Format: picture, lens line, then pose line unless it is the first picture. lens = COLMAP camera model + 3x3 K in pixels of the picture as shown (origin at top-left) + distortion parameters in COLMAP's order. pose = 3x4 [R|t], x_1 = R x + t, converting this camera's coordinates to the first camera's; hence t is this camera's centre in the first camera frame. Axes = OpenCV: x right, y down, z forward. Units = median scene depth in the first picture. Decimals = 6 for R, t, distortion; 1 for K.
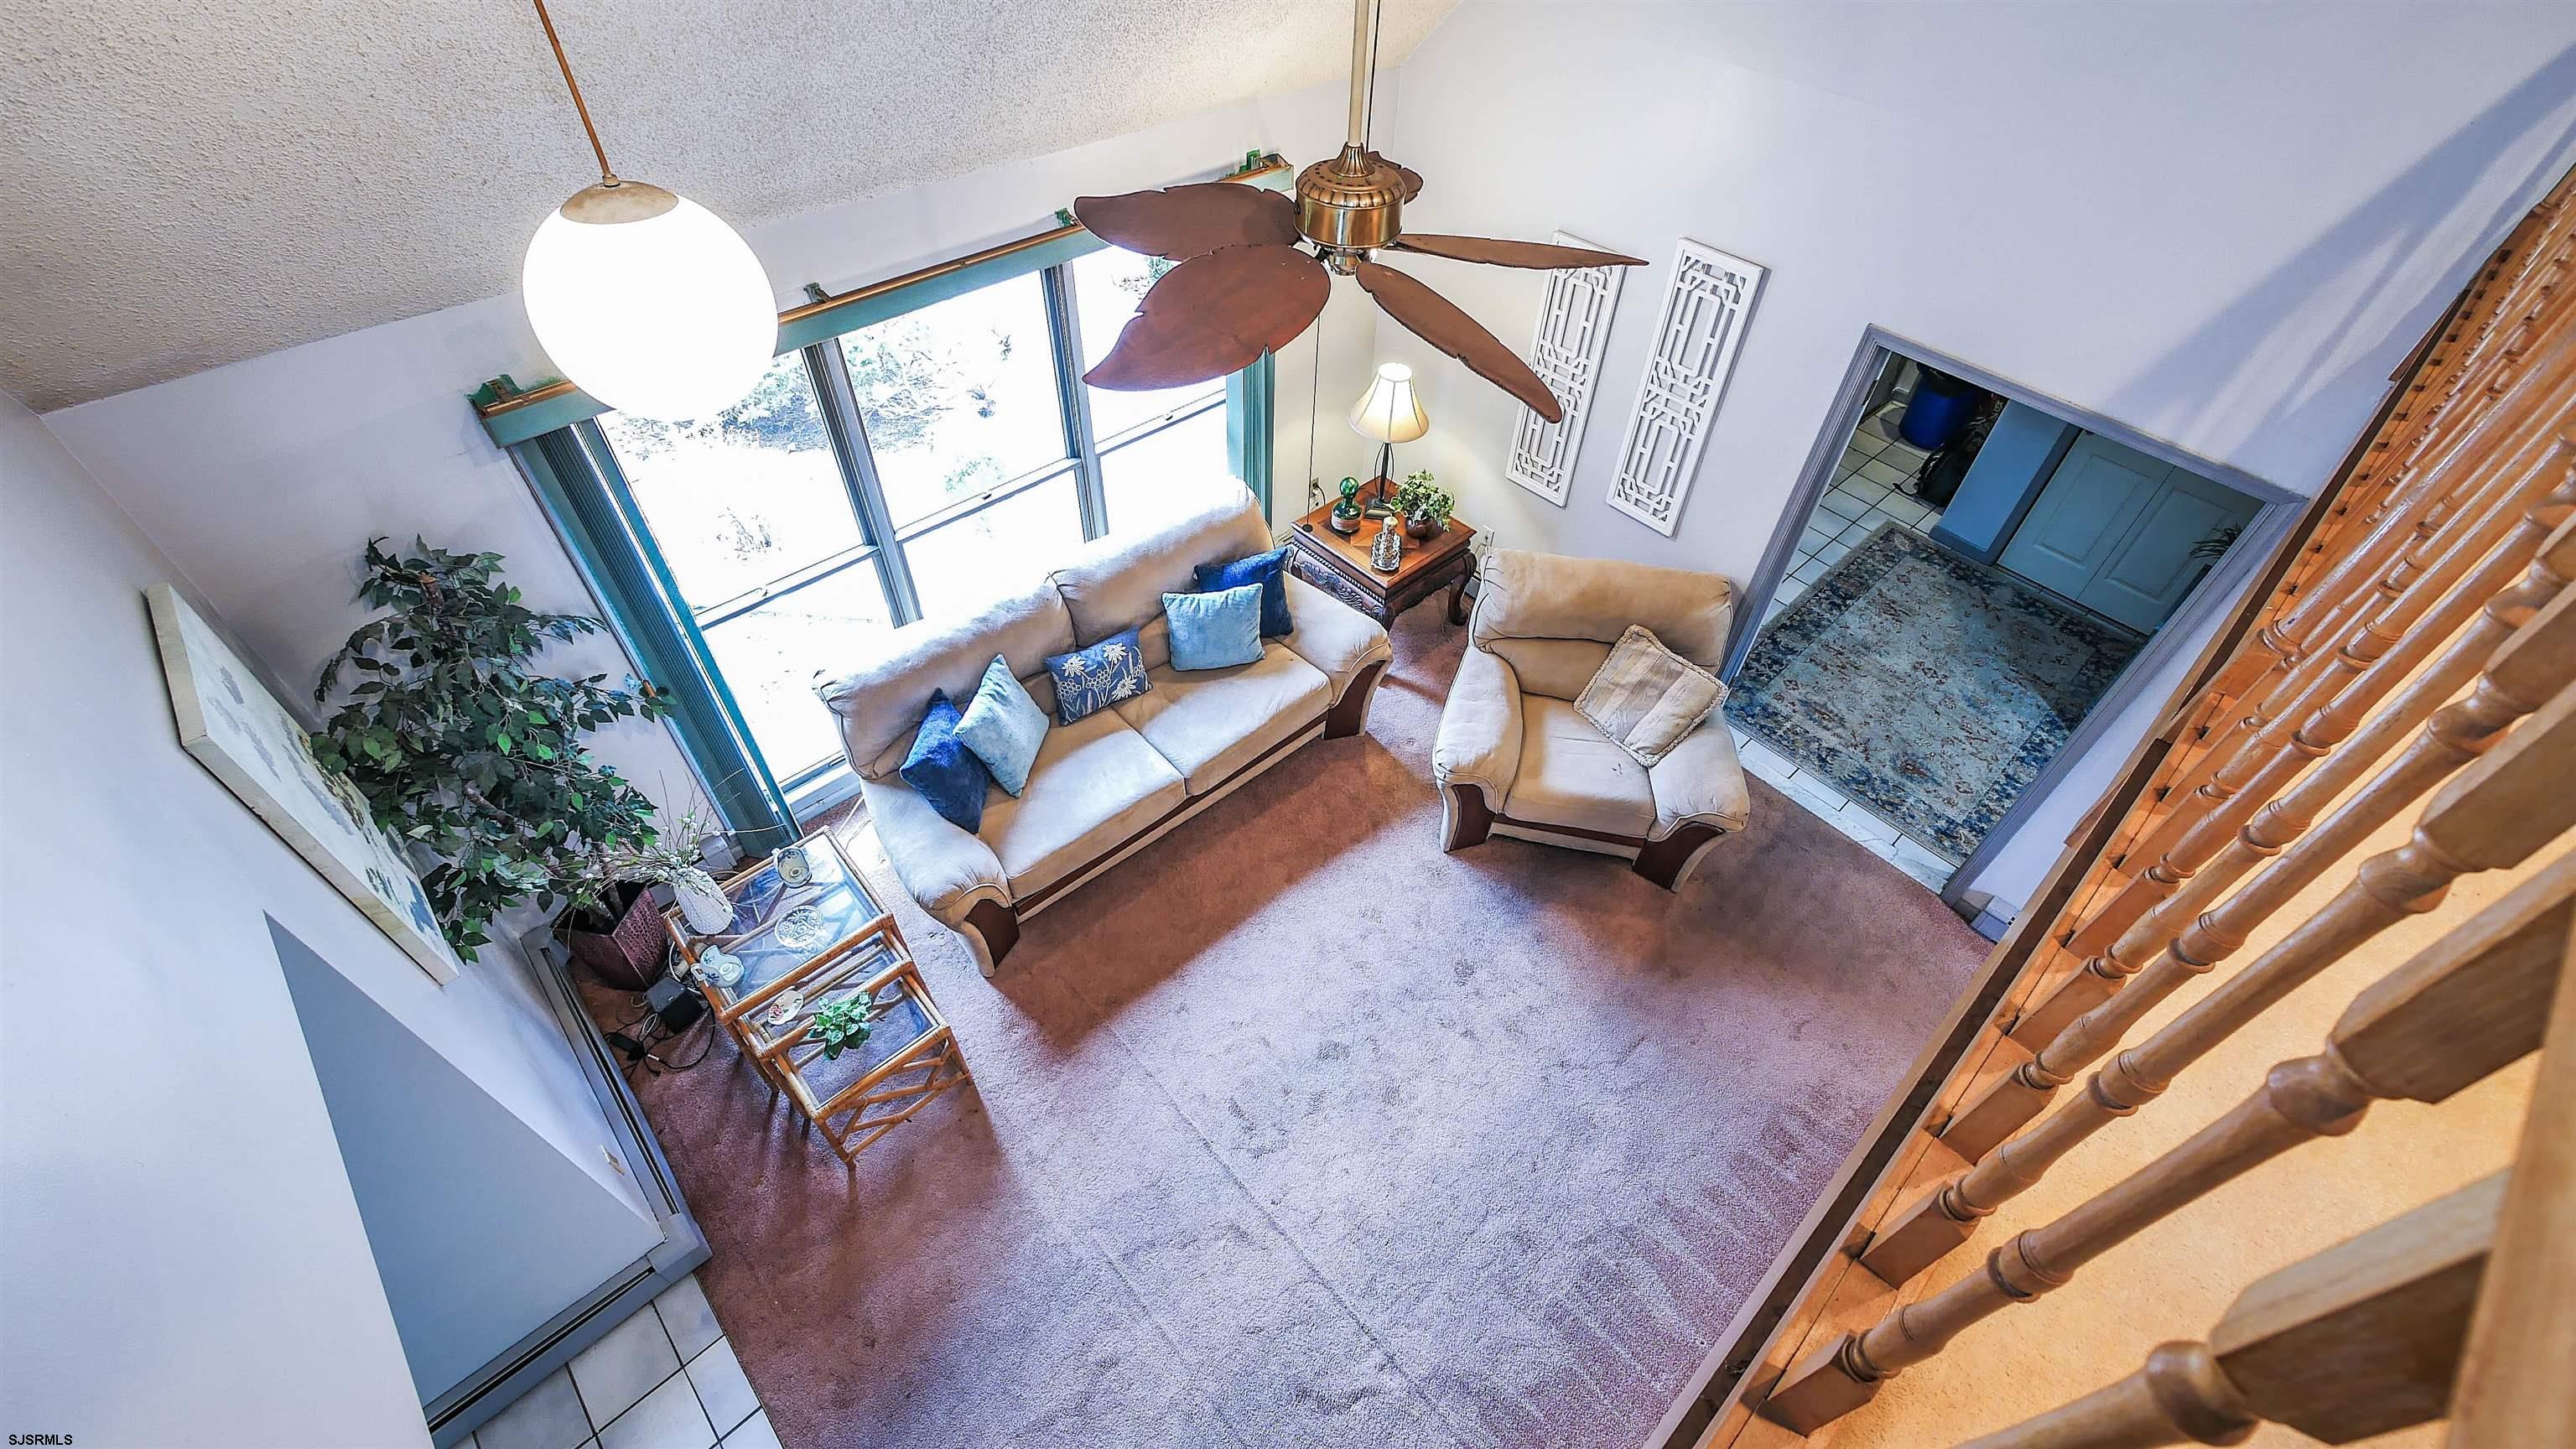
lens RADIAL K [[1059.9, 0, 1293.9], [0, 1059.9, 716.0], [0, 0, 1]] dist [-0.008507, 0.000234]
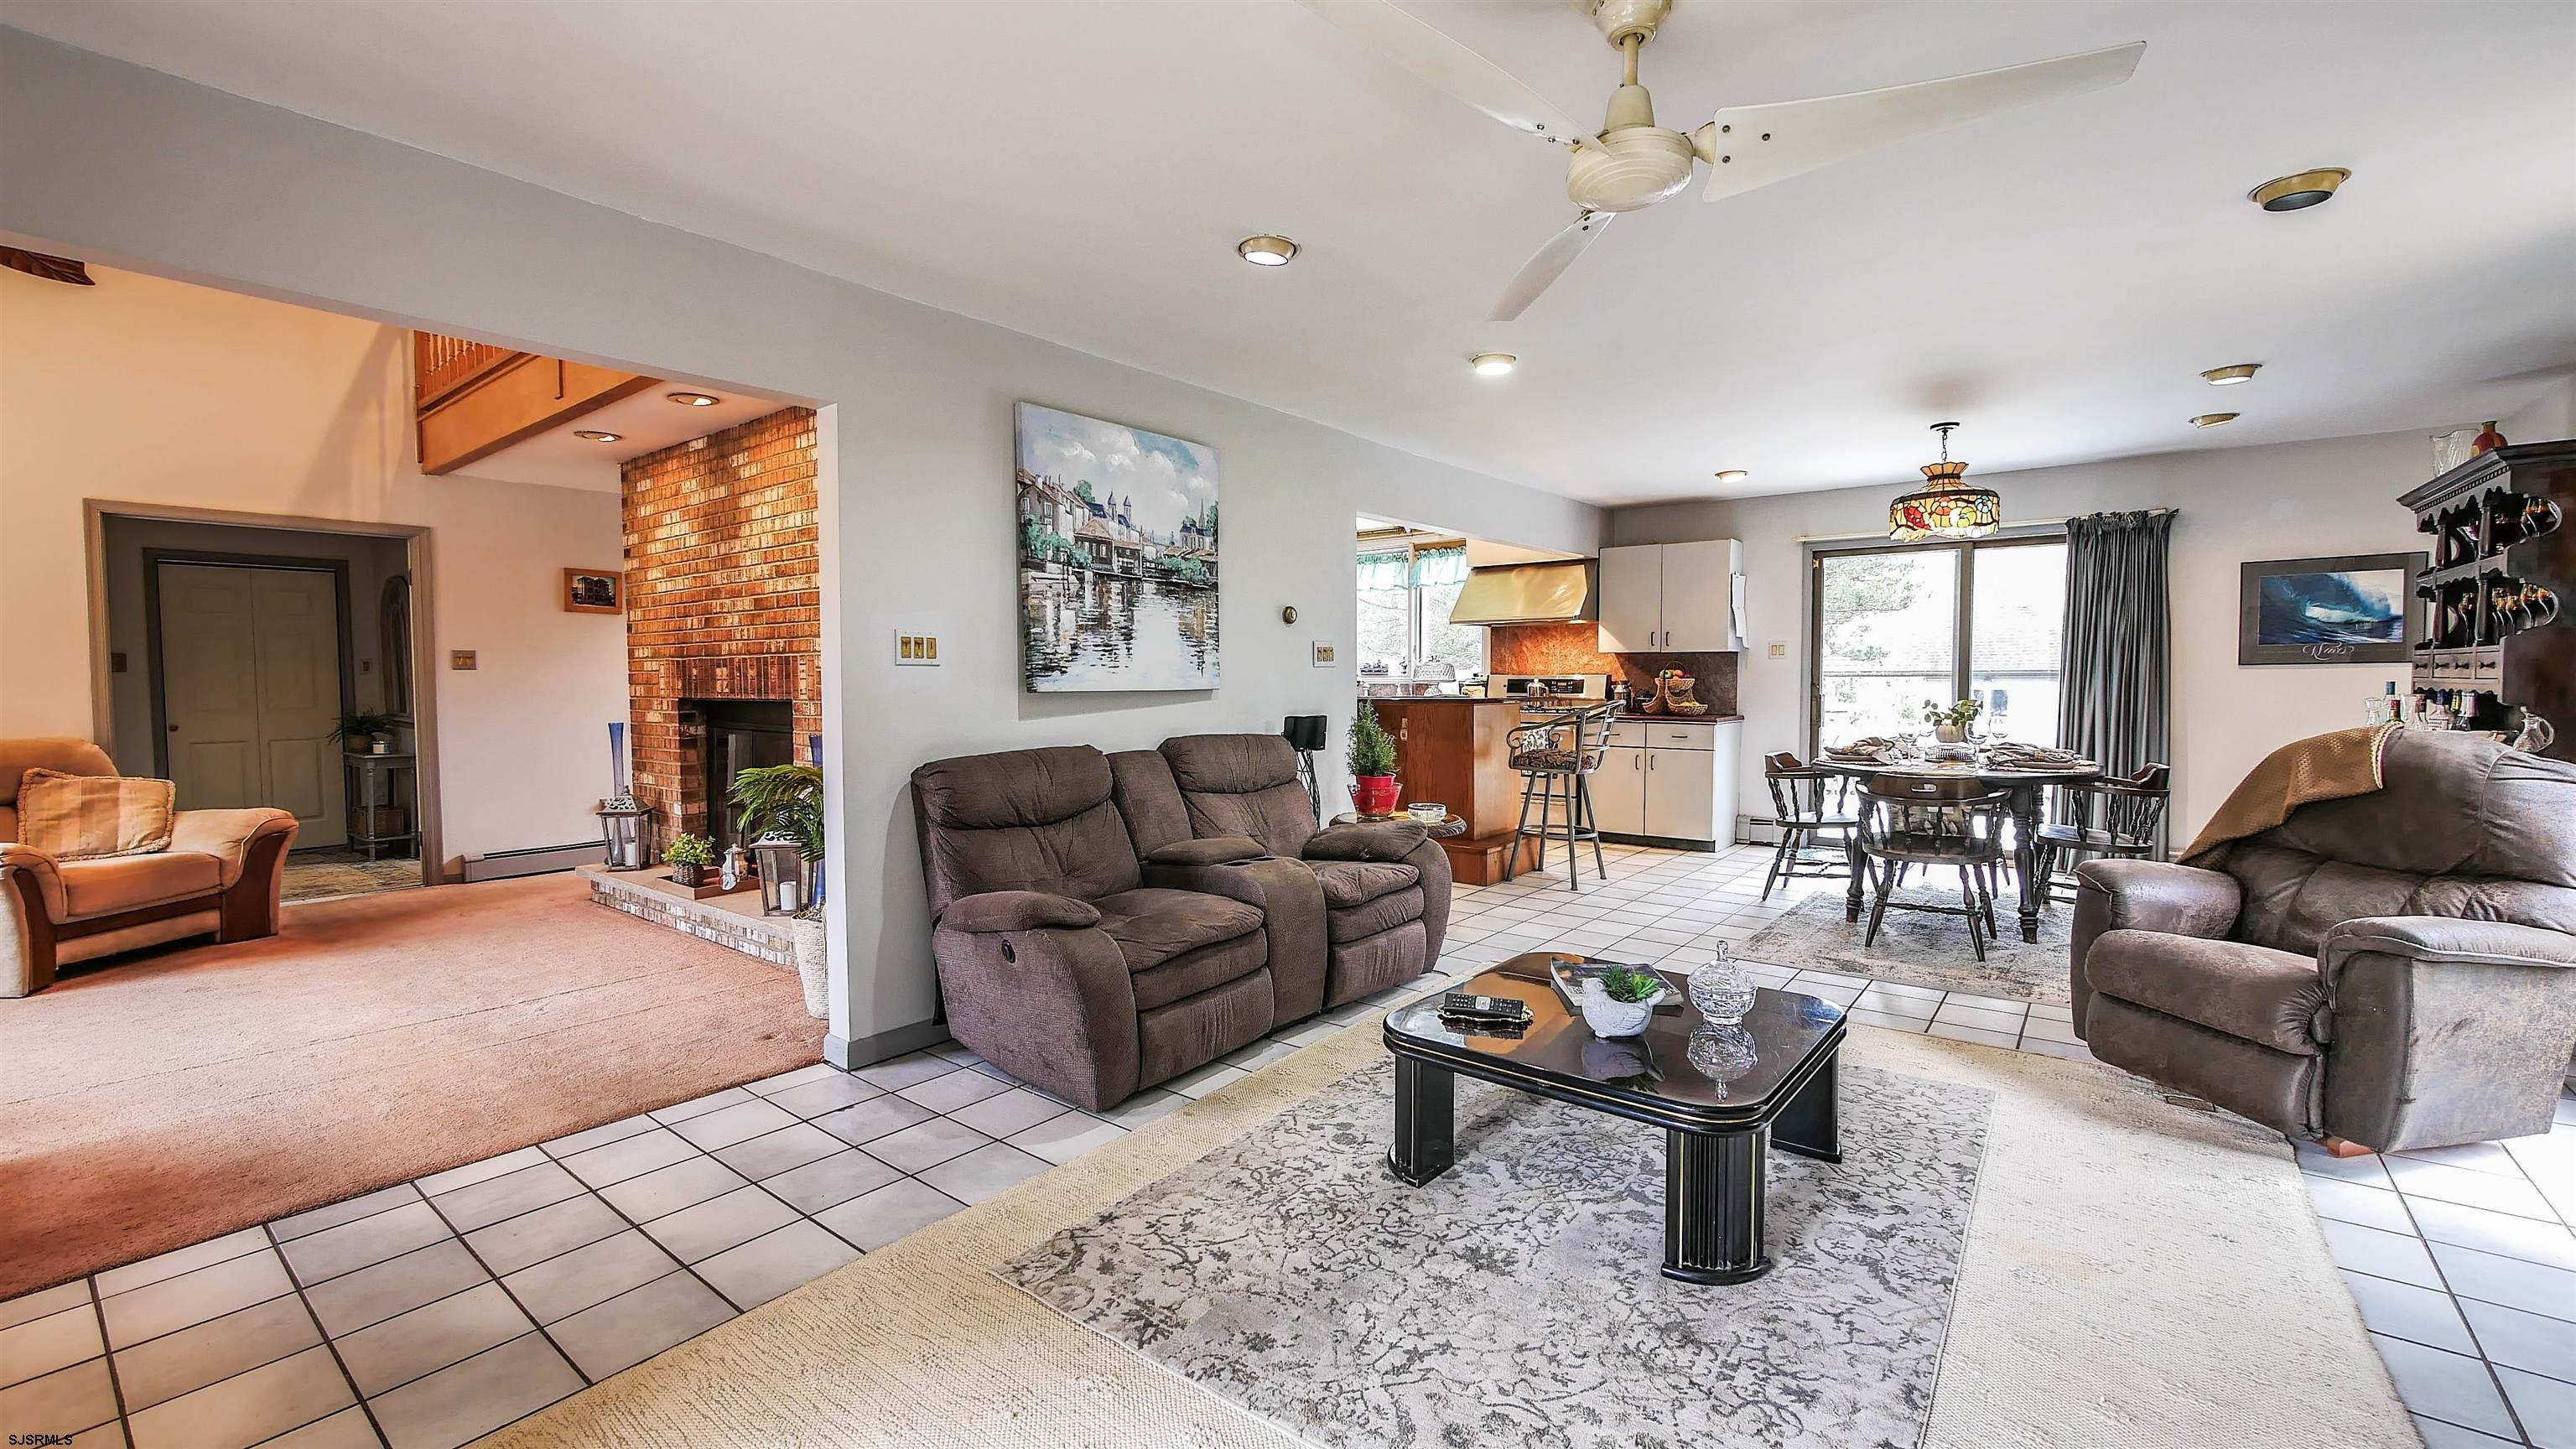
lens RADIAL K [[1059.9, 0, 1296.0], [0, 1059.9, 724.6], [0, 0, 1]] dist [-0.008507, 0.000234]
pose [[-0.164815, -0.076506, 0.983353, -0.979925], [0.717723, 0.674553, 0.172775, 0.657567], [-0.676542, 0.734251, -0.056266, 0.187595]]
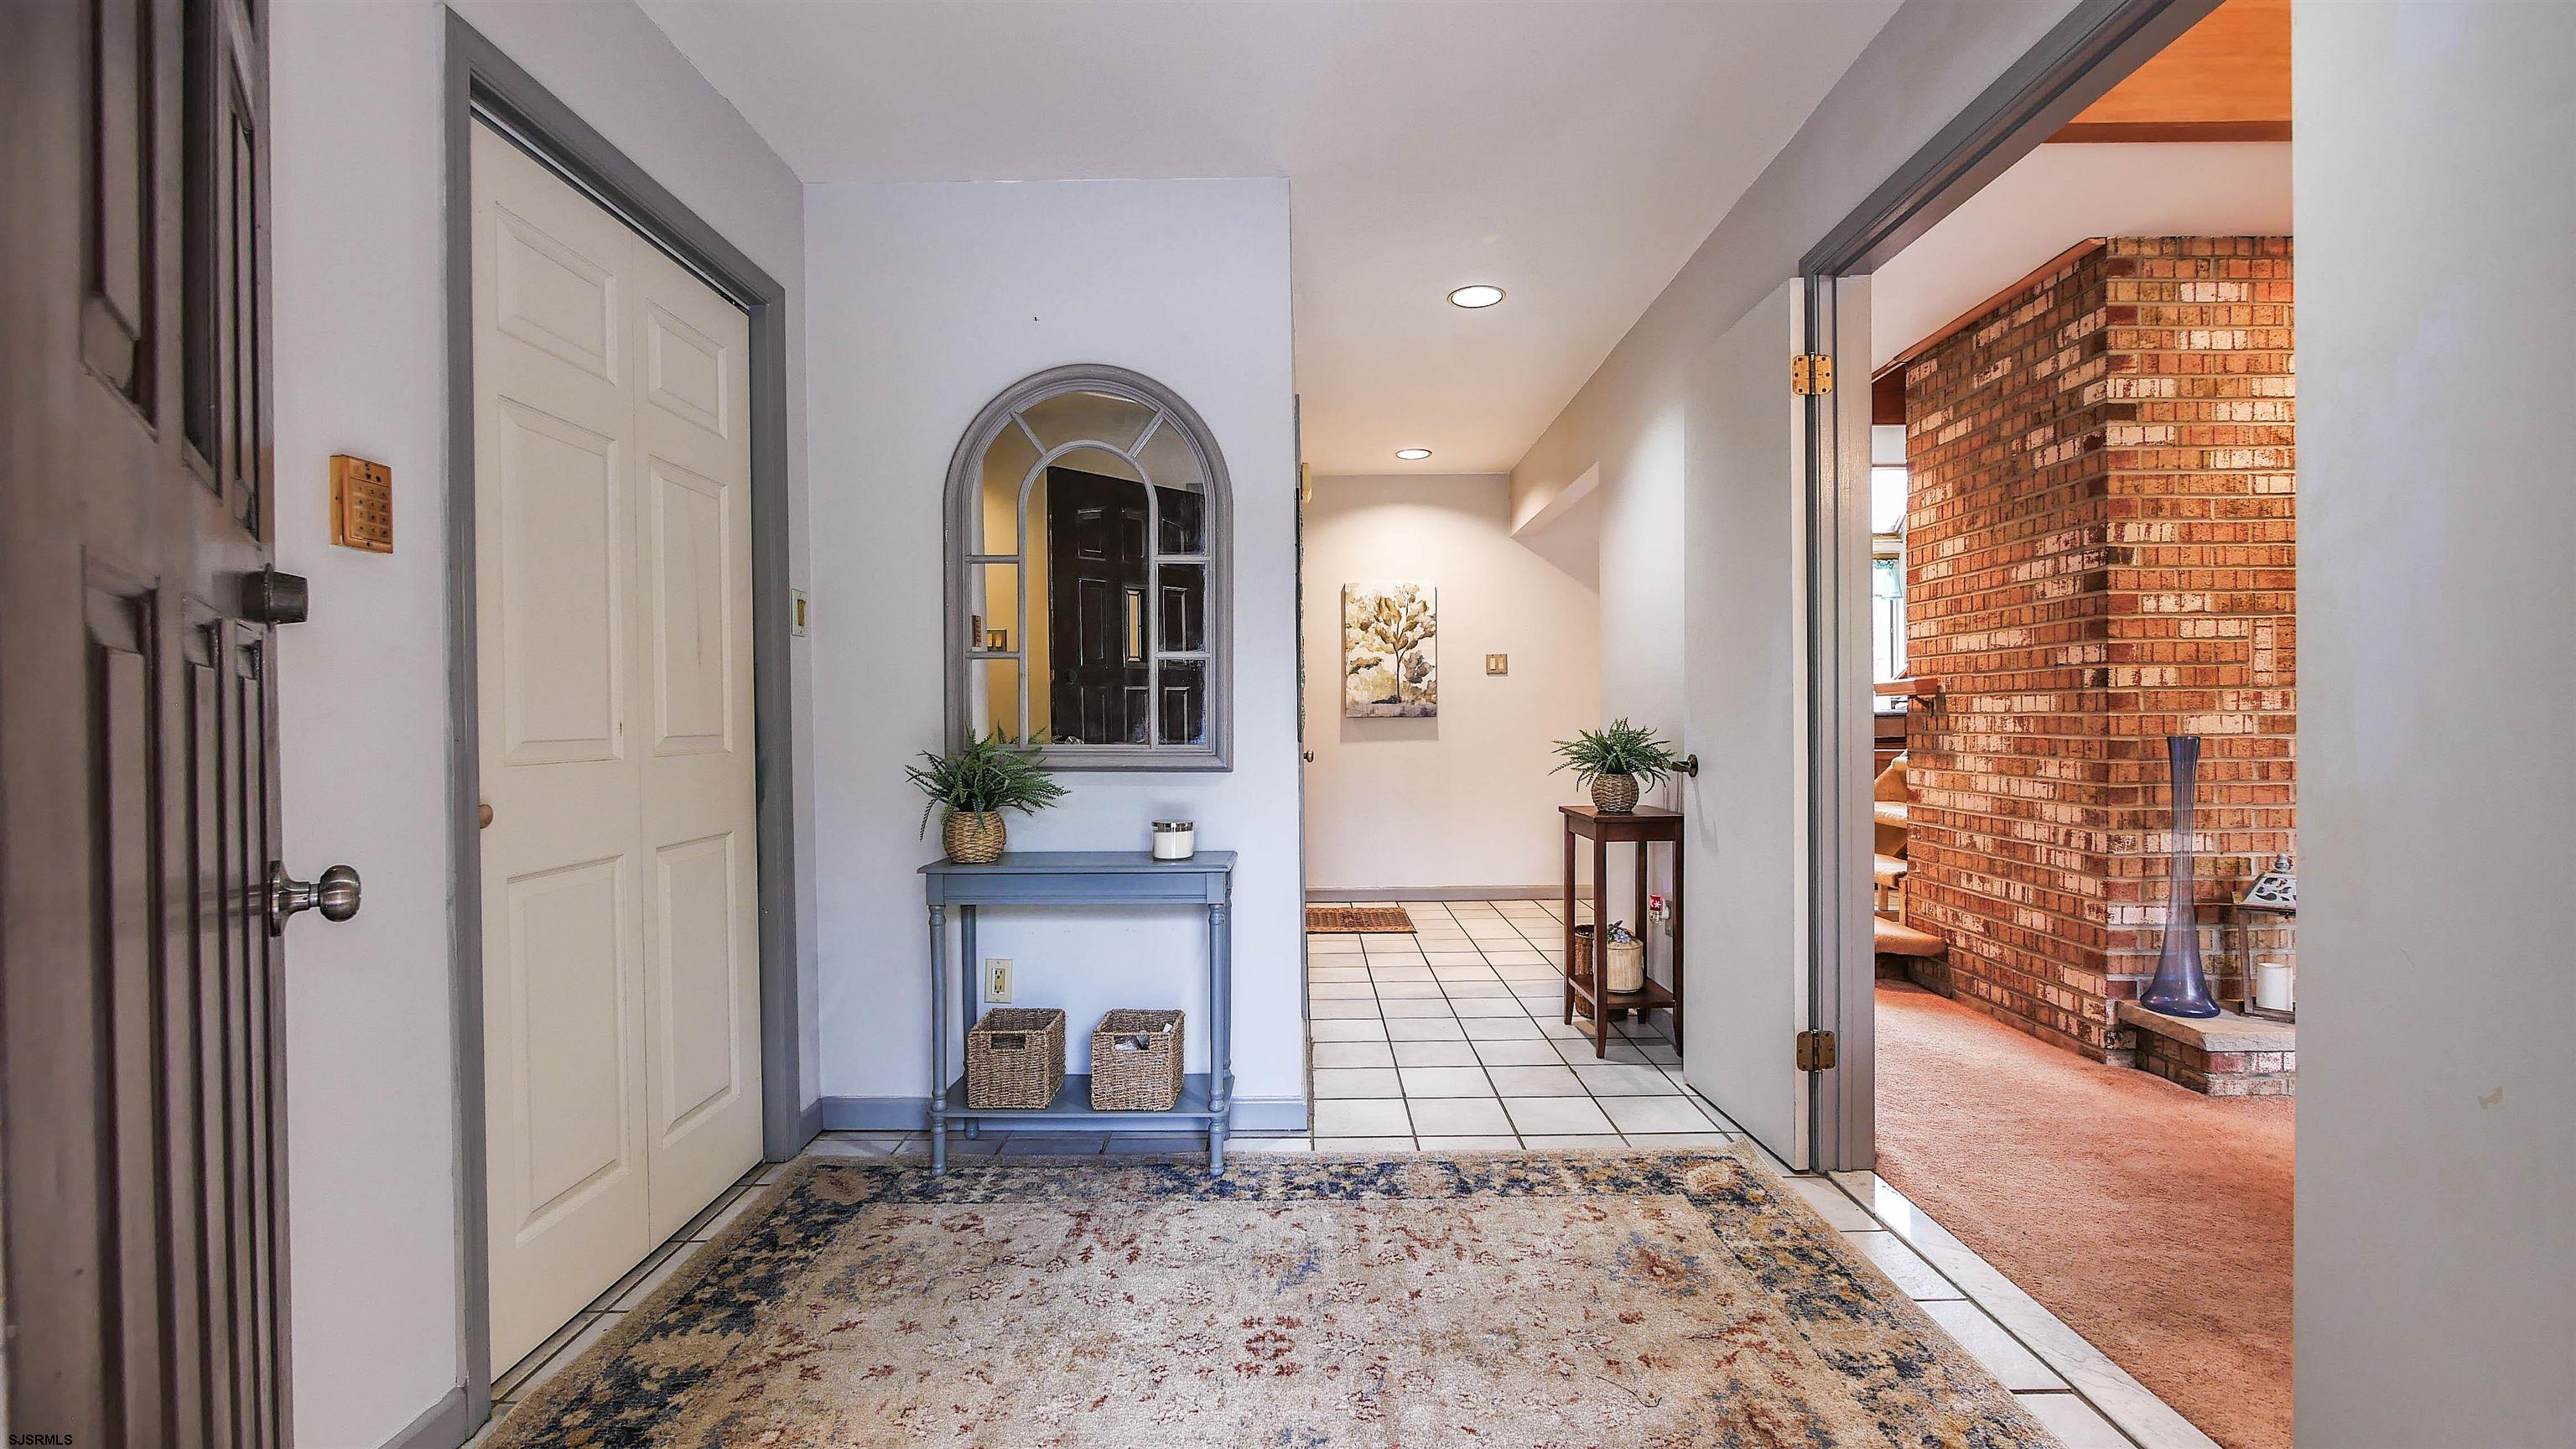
lens RADIAL K [[1059.9, 0, 1286.9], [0, 1059.9, 730.7], [0, 0, 1]] dist [-0.008507, 0.000234]
pose [[-0.730453, -0.031979, 0.682214, 0.522840], [0.484868, 0.679200, 0.550991, -0.454115], [-0.480980, 0.733257, -0.480618, 1.365405]]
